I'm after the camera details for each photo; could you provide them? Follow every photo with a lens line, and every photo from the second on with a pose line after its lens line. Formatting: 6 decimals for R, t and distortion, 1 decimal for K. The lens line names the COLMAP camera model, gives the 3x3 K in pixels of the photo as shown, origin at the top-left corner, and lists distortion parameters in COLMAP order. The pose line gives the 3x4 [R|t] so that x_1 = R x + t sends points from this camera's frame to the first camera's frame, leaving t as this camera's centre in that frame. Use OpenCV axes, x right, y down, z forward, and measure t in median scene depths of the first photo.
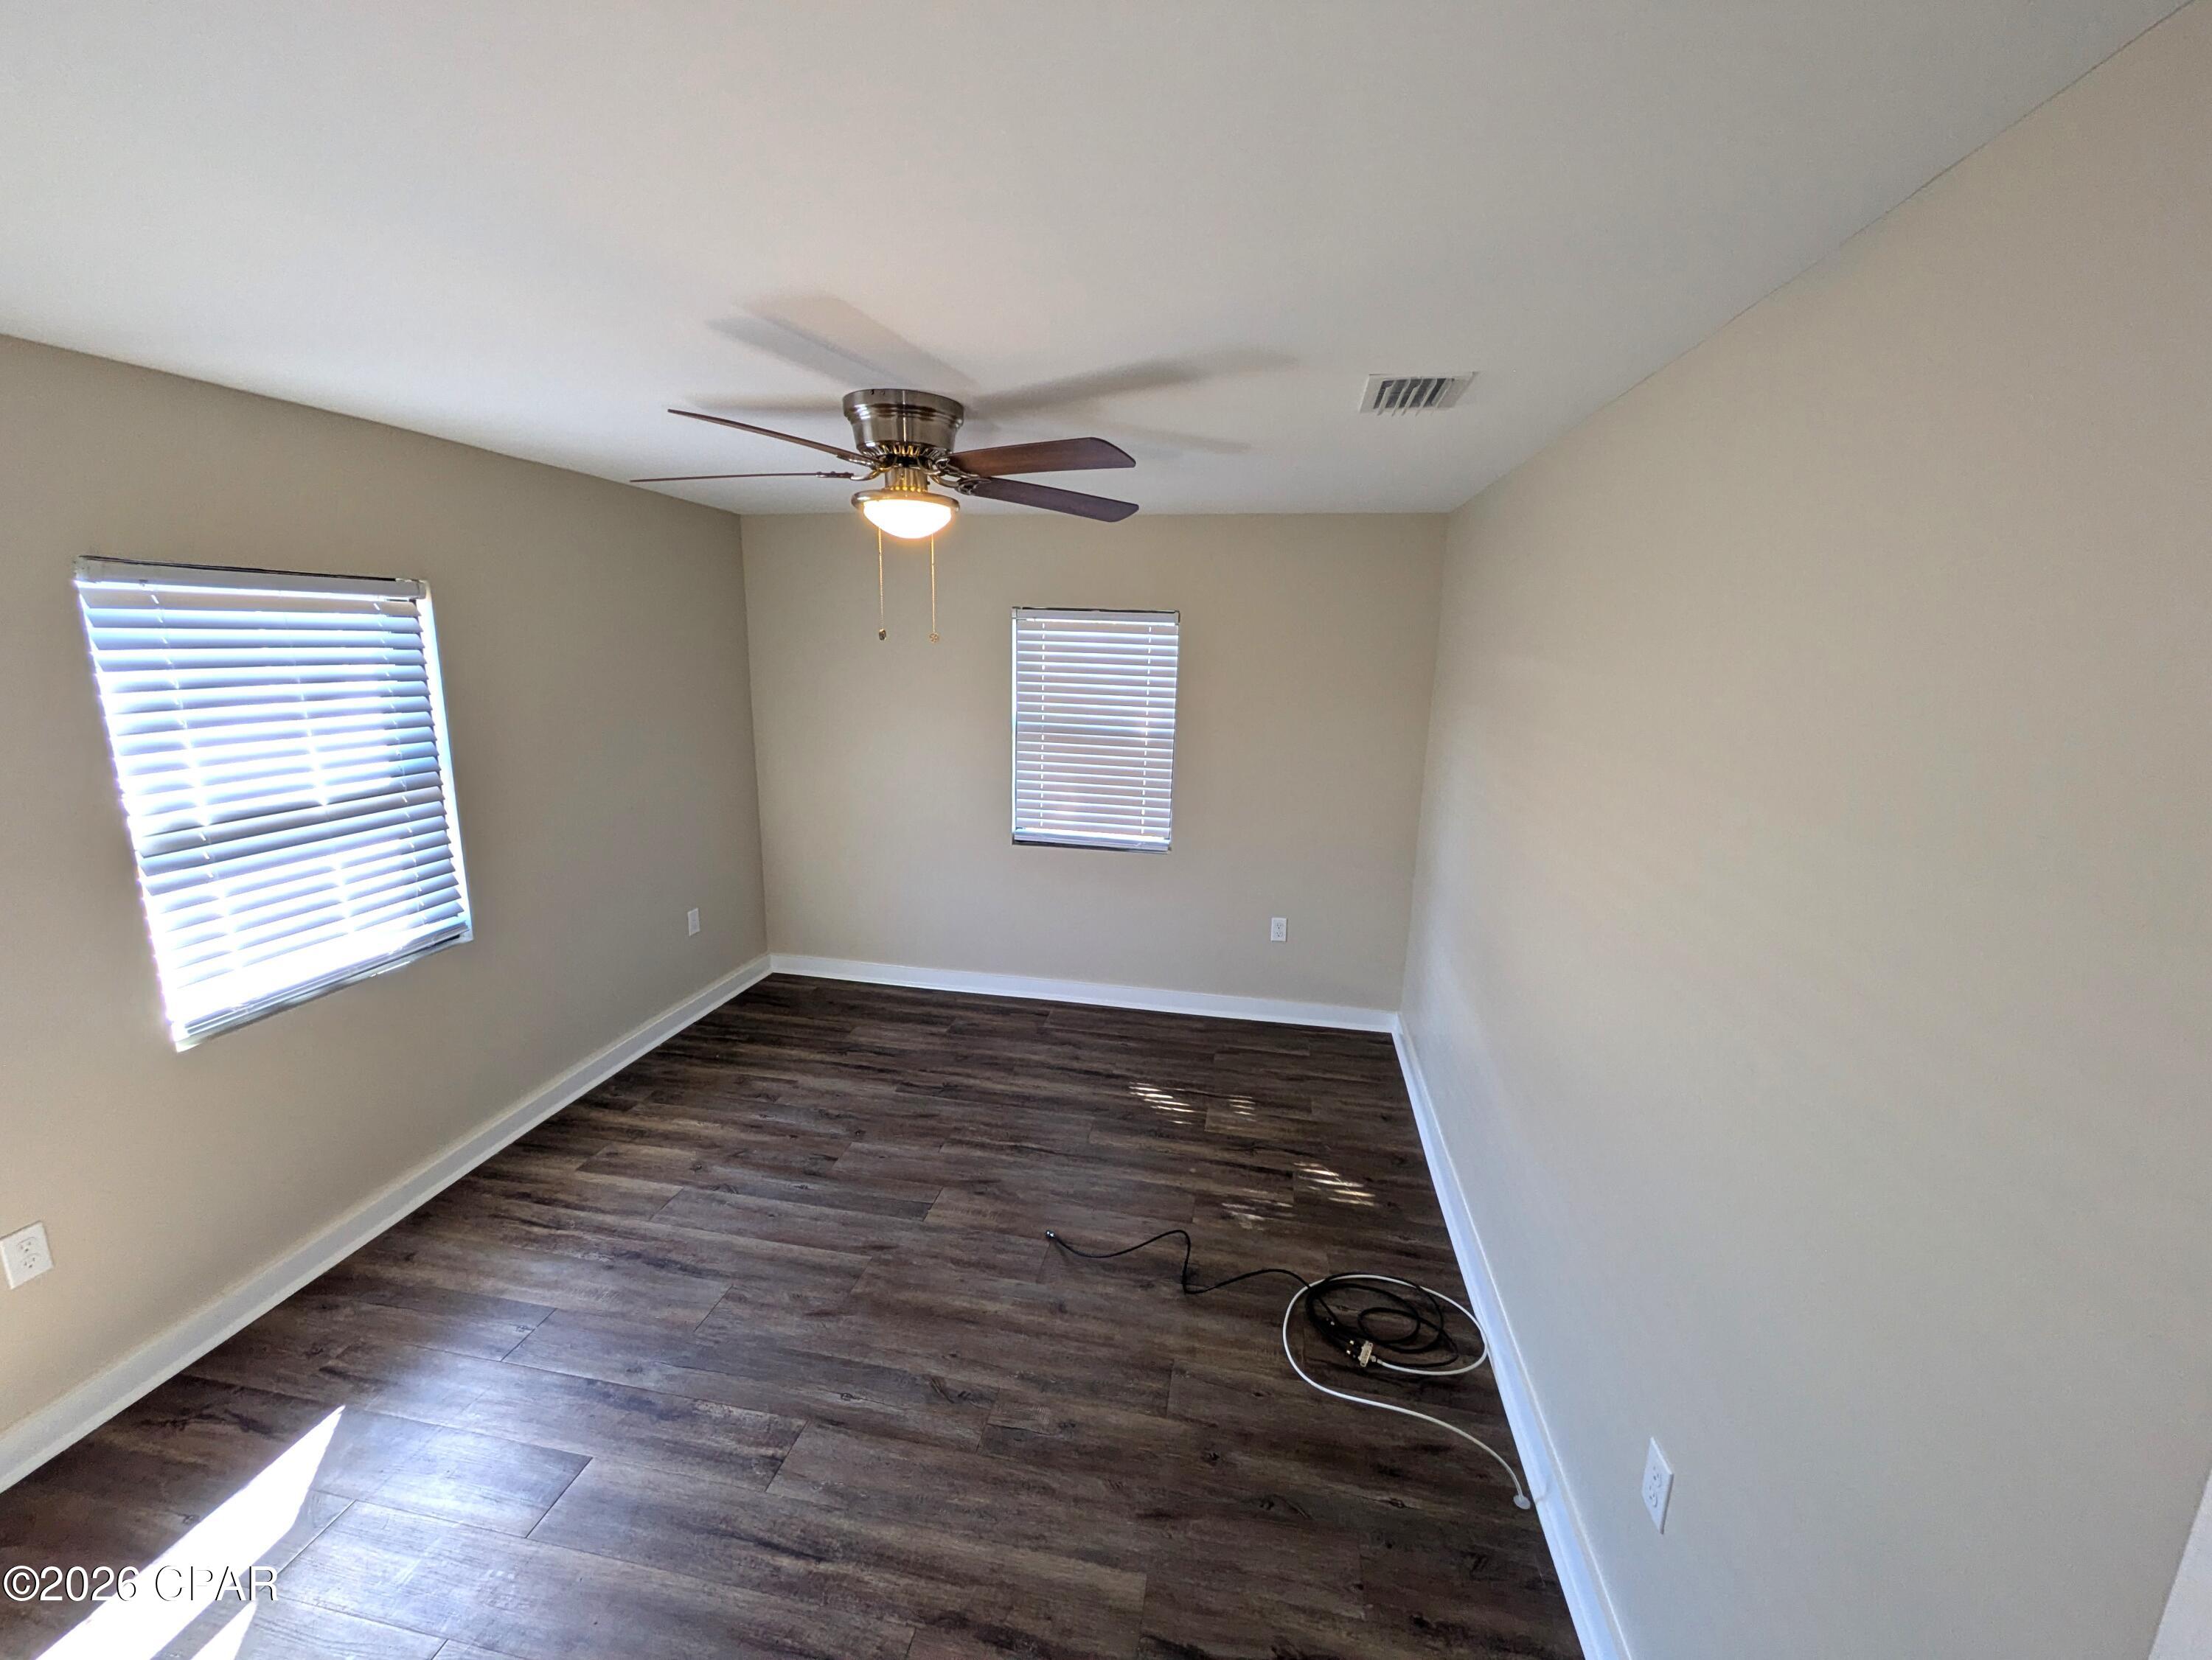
lens RADIAL K [[882.3, 0, 1114.3], [0, 882.3, 818.9], [0, 0, 1]] dist [0.001208, 0.001446]
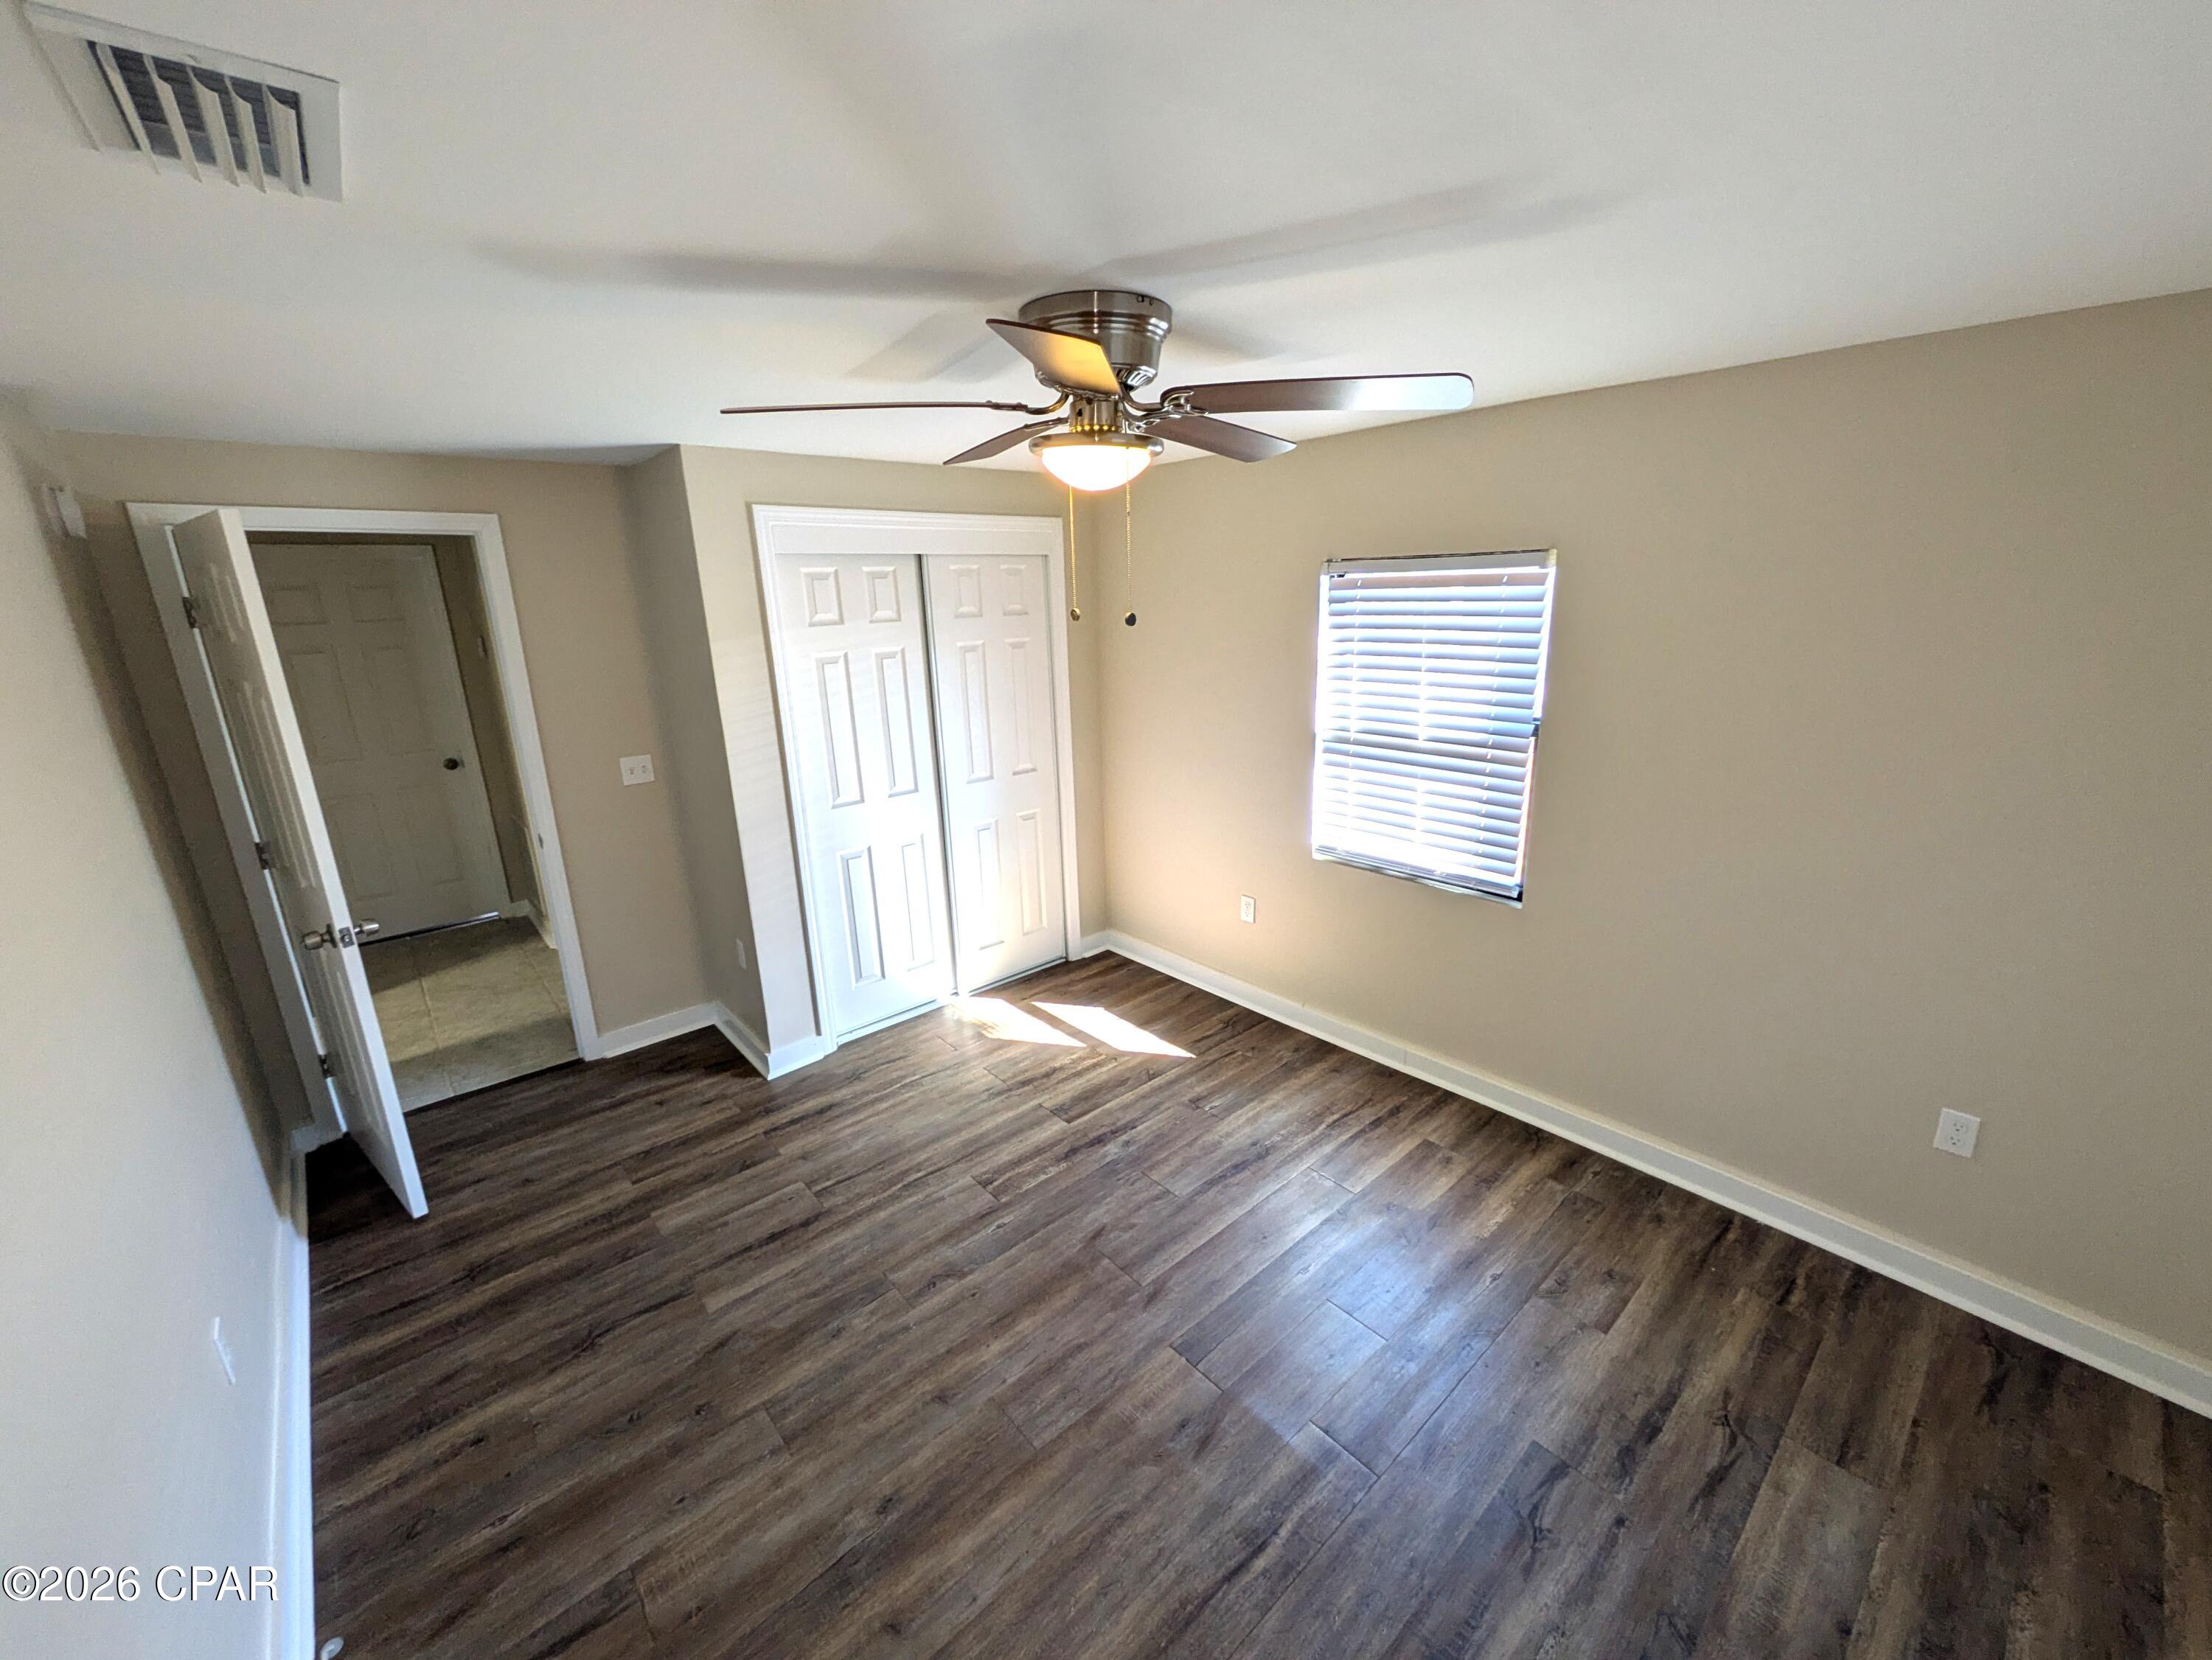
lens RADIAL K [[882.3, 0, 1112.2], [0, 882.3, 829.4], [0, 0, 1]] dist [0.001208, 0.001446]
pose [[-0.626668, 0.205171, -0.751792, 0.374102], [-0.143392, 0.917889, 0.370026, -0.308973], [0.765980, 0.339684, -0.545792, 1.414964]]
